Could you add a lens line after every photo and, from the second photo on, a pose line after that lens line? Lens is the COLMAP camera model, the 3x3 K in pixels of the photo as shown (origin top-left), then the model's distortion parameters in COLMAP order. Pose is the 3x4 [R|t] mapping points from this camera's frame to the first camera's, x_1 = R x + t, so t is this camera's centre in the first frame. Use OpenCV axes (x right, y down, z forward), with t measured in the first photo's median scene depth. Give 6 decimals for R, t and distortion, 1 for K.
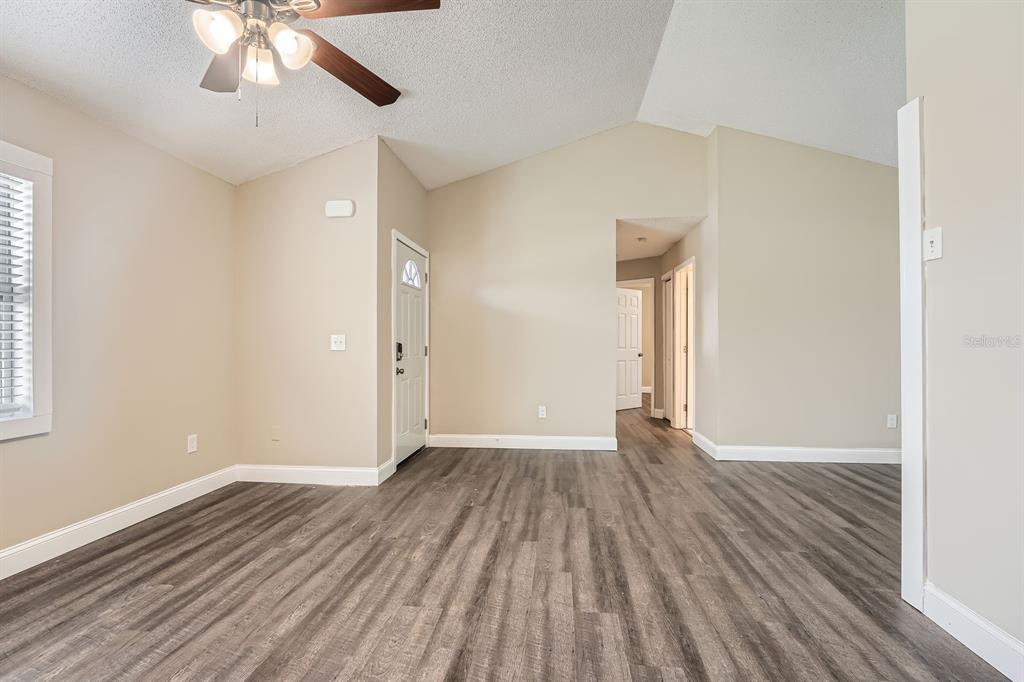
lens RADIAL K [[453.5, 0, 514.6], [0, 453.5, 343.3], [0, 0, 1]] dist [-0.013589, 0.000473]
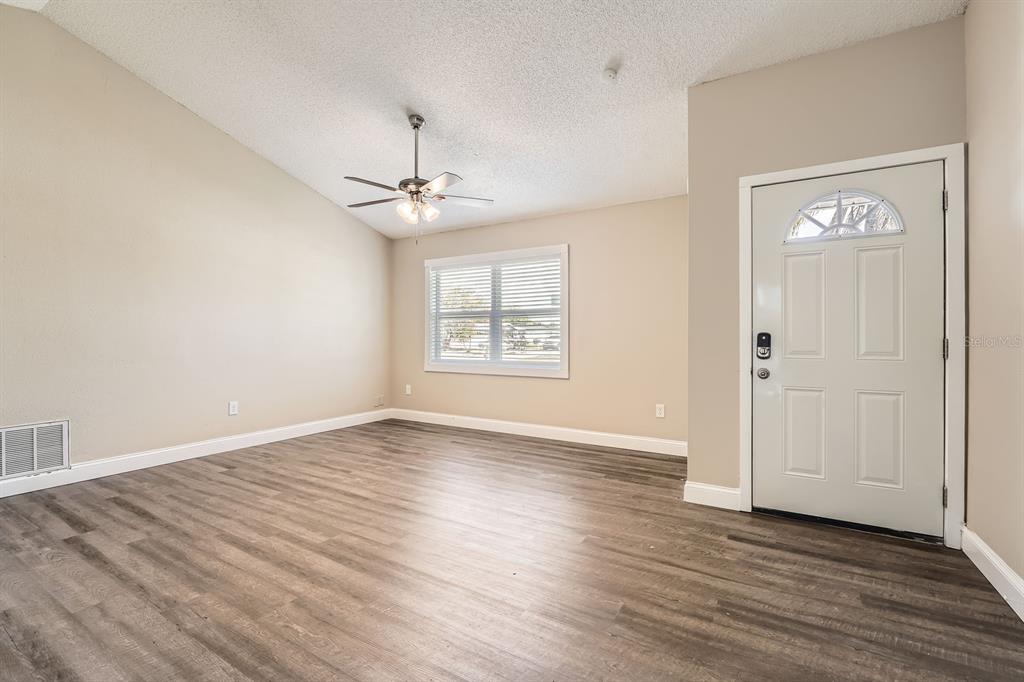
lens RADIAL K [[453.5, 0, 512.7], [0, 453.5, 336.0], [0, 0, 1]] dist [-0.013589, 0.000473]
pose [[-0.420958, 0.001670, -0.907079, 1.042222], [0.002803, 0.999996, 0.000541, 0.003505], [0.907076, -0.002315, -0.420961, 1.831148]]
